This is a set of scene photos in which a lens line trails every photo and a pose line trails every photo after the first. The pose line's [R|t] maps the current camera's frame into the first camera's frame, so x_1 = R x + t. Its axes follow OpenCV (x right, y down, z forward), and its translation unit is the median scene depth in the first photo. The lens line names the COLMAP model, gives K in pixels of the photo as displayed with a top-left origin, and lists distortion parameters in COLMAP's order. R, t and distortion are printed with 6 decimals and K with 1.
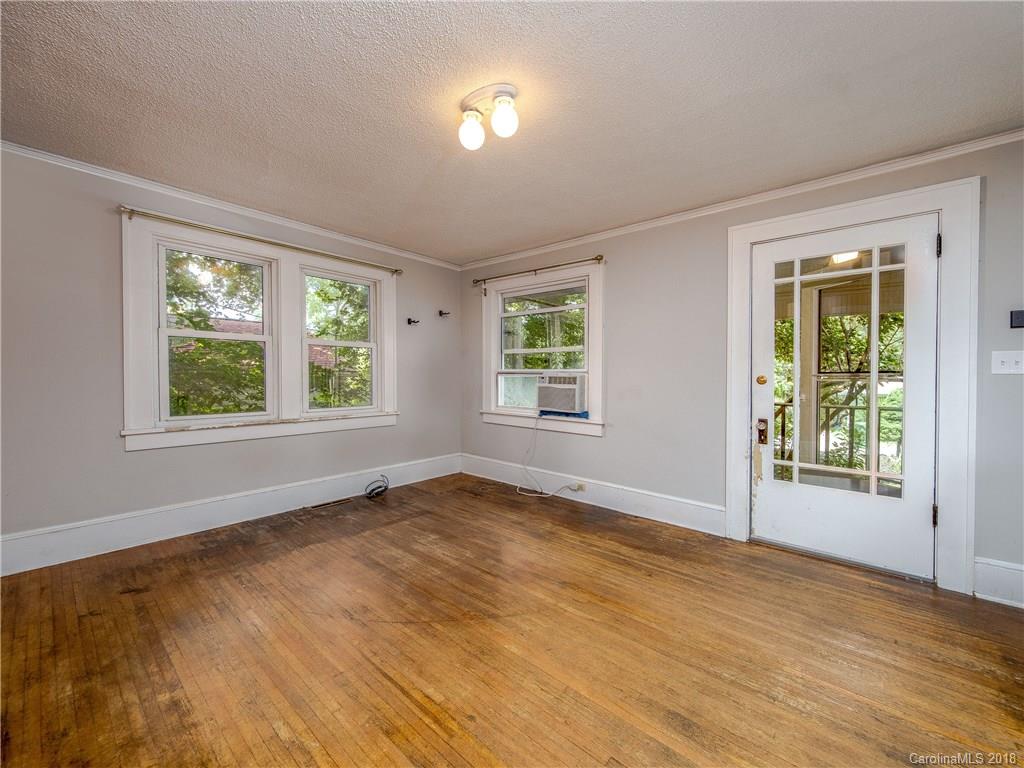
lens RADIAL K [[401.9, 0, 512.0], [0, 401.9, 384.0], [0, 0, 1]] dist [0.000275, -0.000275]
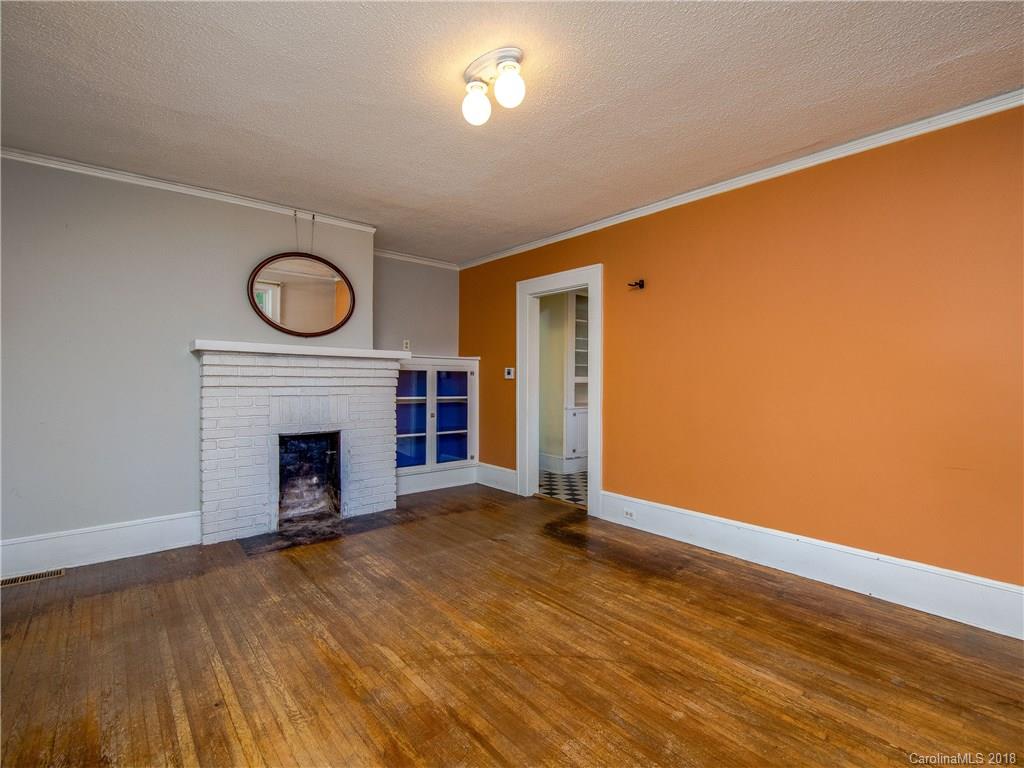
lens RADIAL K [[466.1, 0, 512.0], [0, 466.1, 384.0], [0, 0, 1]] dist [0.000074, 0.000004]
pose [[-0.989556, -0.016267, 0.143226, -0.238421], [-0.011432, 0.999339, 0.034514, -0.048925], [-0.143693, 0.032516, -0.989088, 2.007215]]
